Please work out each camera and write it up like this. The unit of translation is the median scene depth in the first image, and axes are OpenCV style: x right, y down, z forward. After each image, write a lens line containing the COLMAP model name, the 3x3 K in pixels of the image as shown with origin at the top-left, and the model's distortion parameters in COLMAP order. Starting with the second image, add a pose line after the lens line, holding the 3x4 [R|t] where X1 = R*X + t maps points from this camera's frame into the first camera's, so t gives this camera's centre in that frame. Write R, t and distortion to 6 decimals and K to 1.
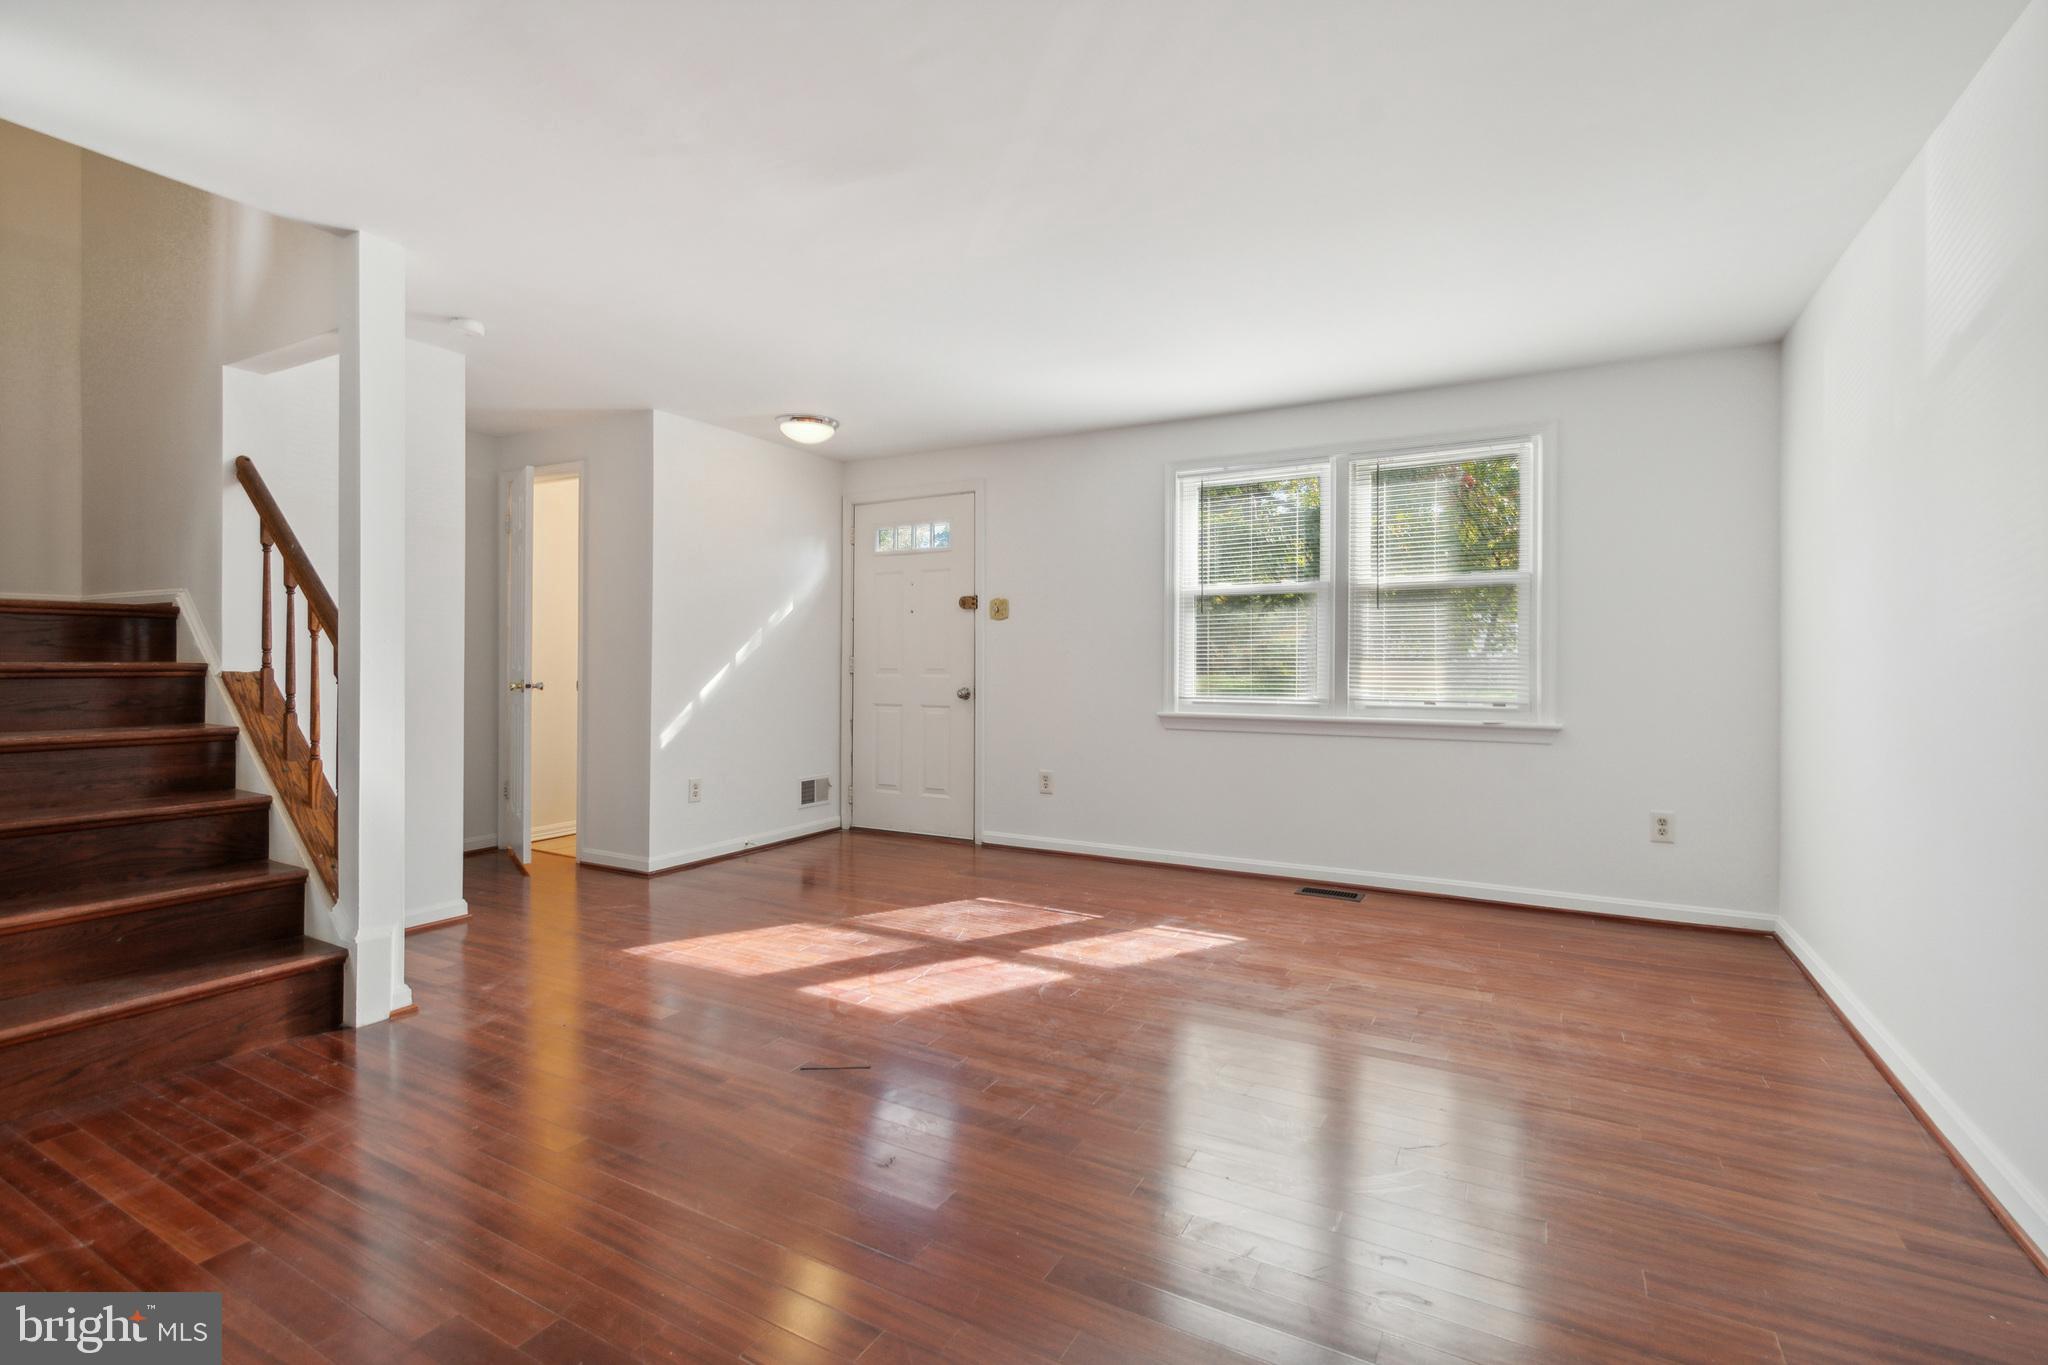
lens RADIAL K [[919.2, 0, 1029.7], [0, 919.2, 667.4], [0, 0, 1]] dist [0.000046, -0.000088]
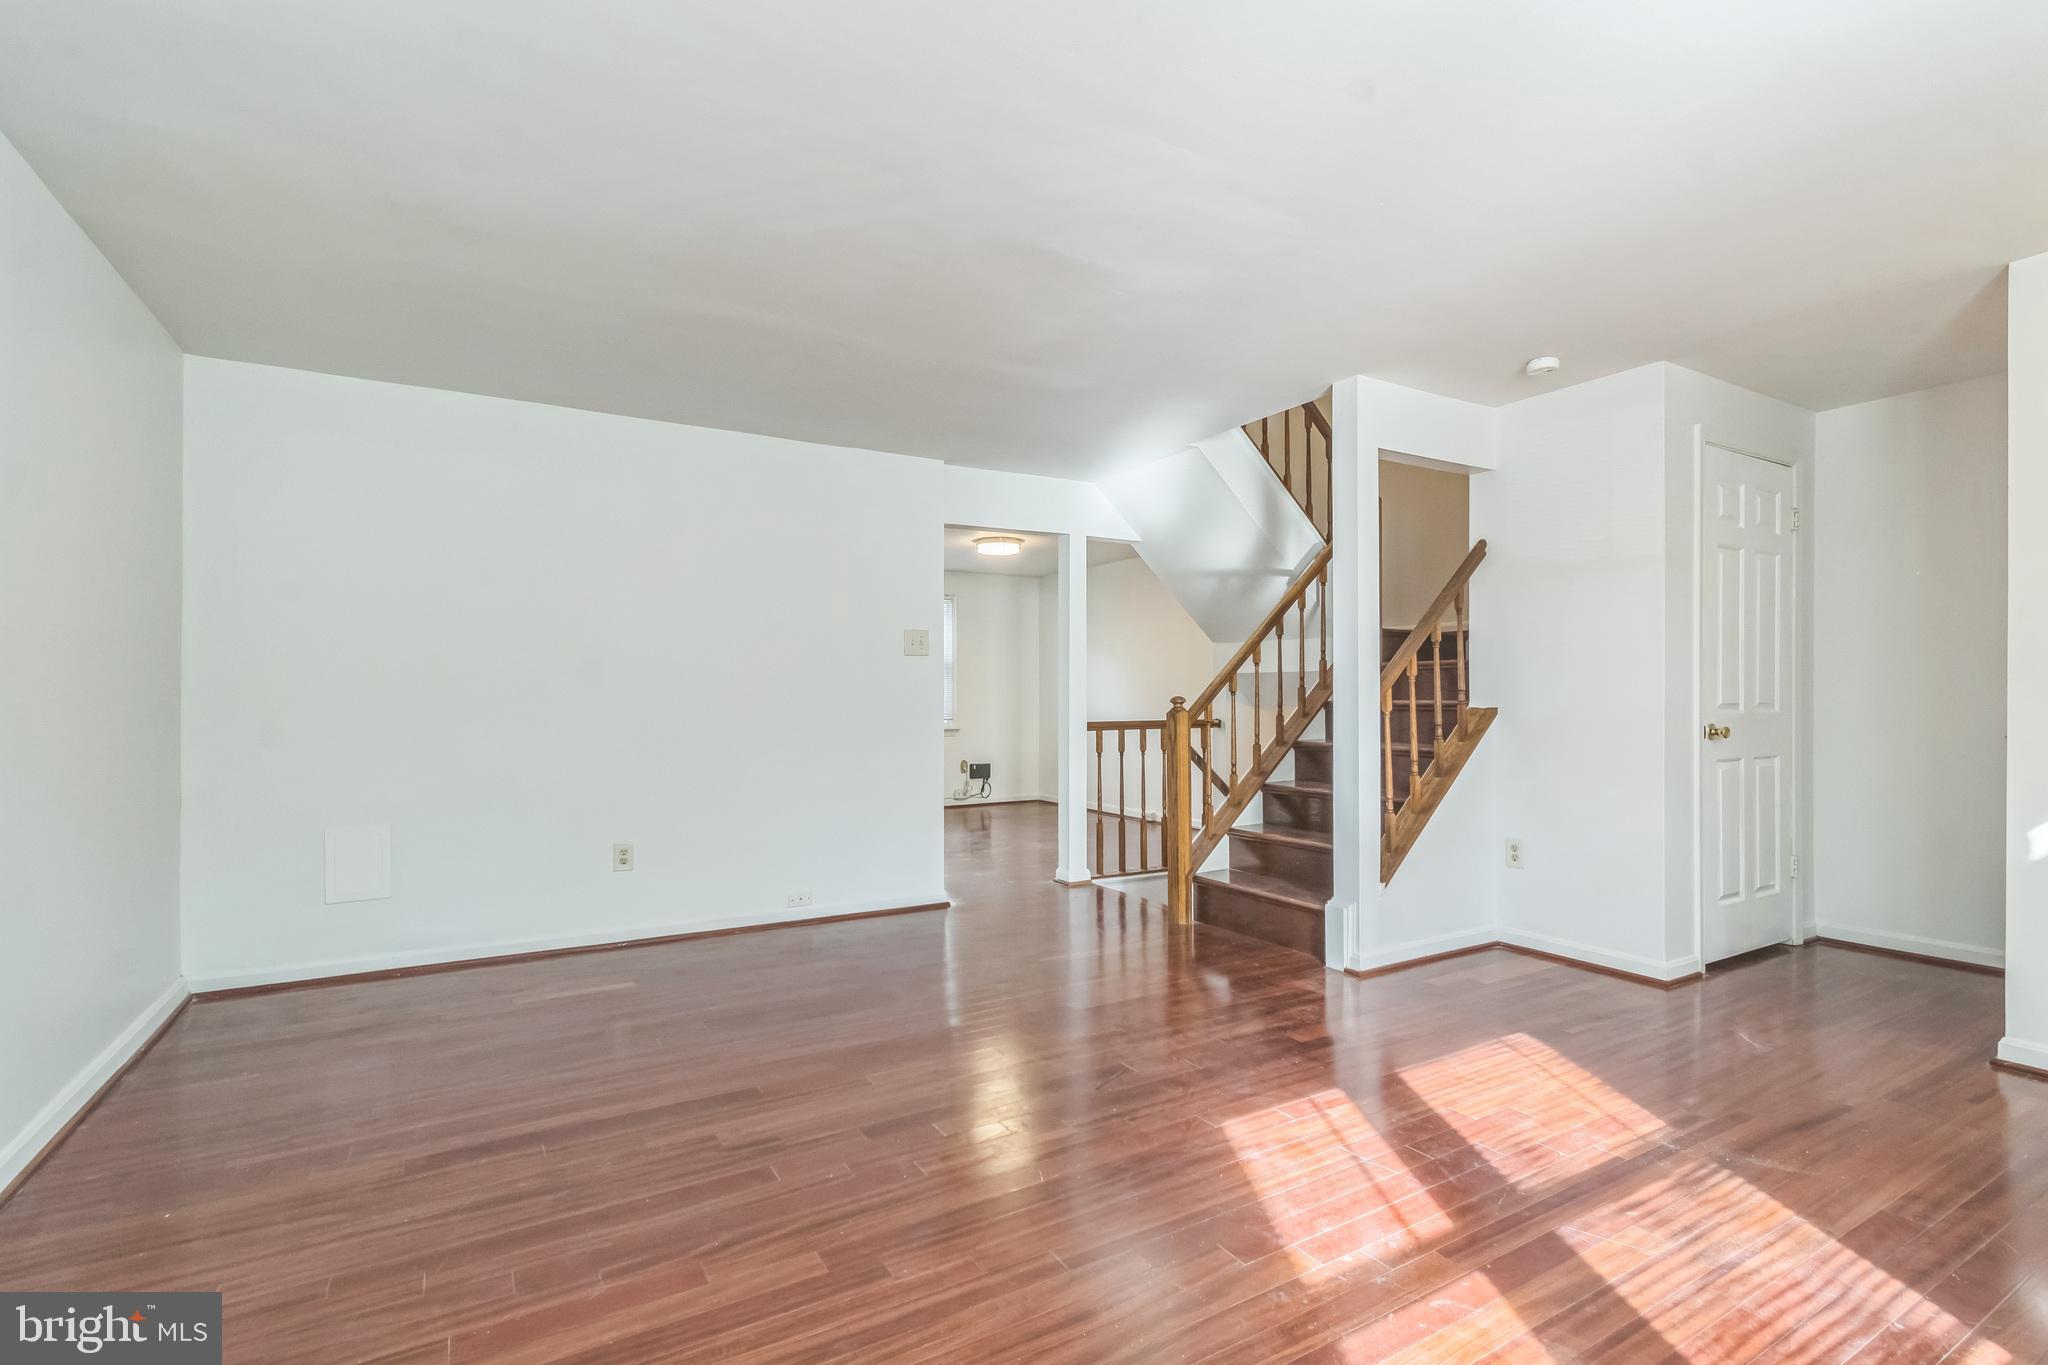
lens RADIAL K [[933.7, 0, 1024.0], [0, 933.7, 682.5], [0, 0, 1]] dist [0.000451, 0.000102]
pose [[-0.505144, -0.024015, -0.862701, 0.565615], [-0.009118, 0.999705, -0.022490, 0.004079], [0.862987, -0.003495, -0.505214, 1.060257]]
